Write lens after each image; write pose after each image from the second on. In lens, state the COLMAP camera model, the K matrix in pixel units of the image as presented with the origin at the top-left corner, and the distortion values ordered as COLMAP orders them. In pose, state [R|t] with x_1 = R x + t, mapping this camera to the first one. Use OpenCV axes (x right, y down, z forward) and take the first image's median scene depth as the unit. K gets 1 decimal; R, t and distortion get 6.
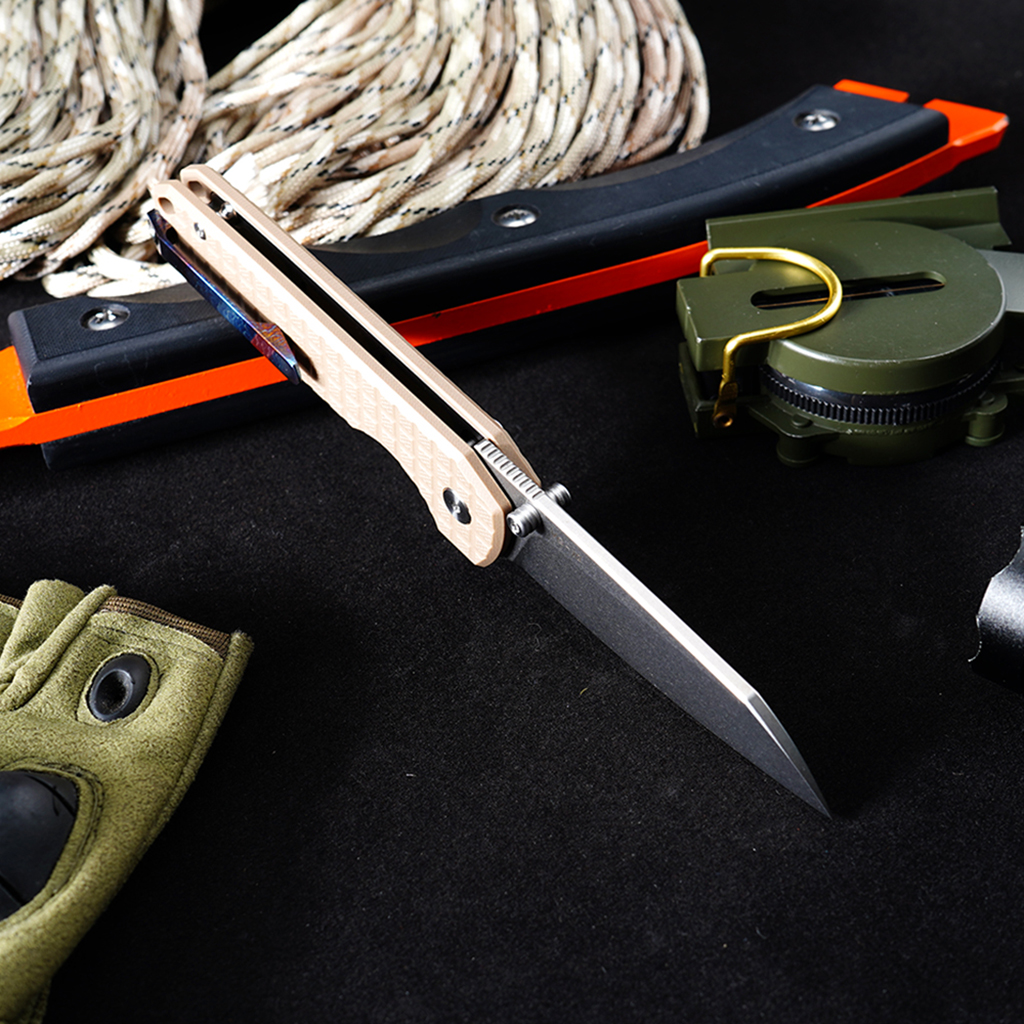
lens RADIAL K [[1861.2, 0, 512.0], [0, 1861.2, 512.0], [0, 0, 1]] dist [-0.019880, 0.015866]
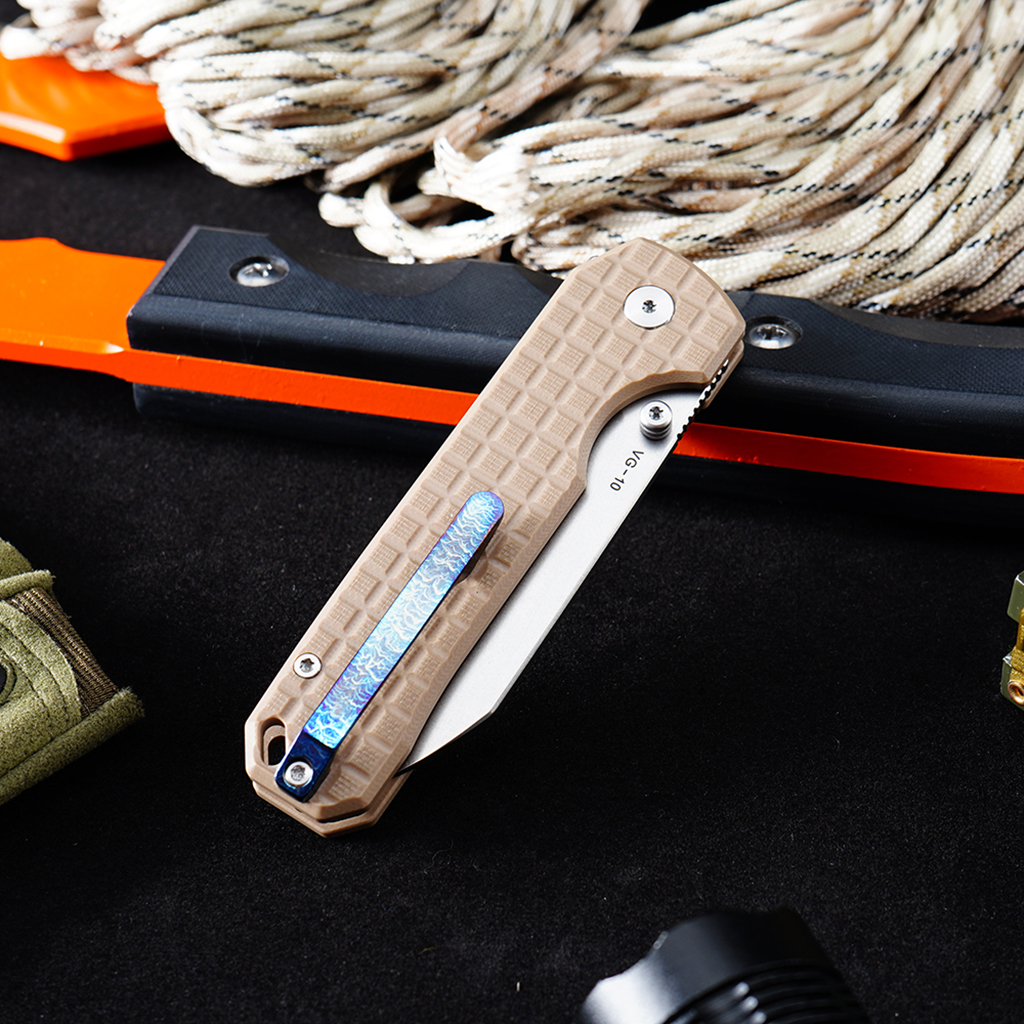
lens RADIAL K [[2053.0, 0, 512.0], [0, 2053.0, 512.0], [0, 0, 1]] dist [0.004922, -0.161284]
pose [[0.855619, 0.391635, -0.338434, 0.209647], [-0.378409, 0.919404, 0.107249, -0.129367], [0.353160, 0.036303, 0.934858, 0.149329]]
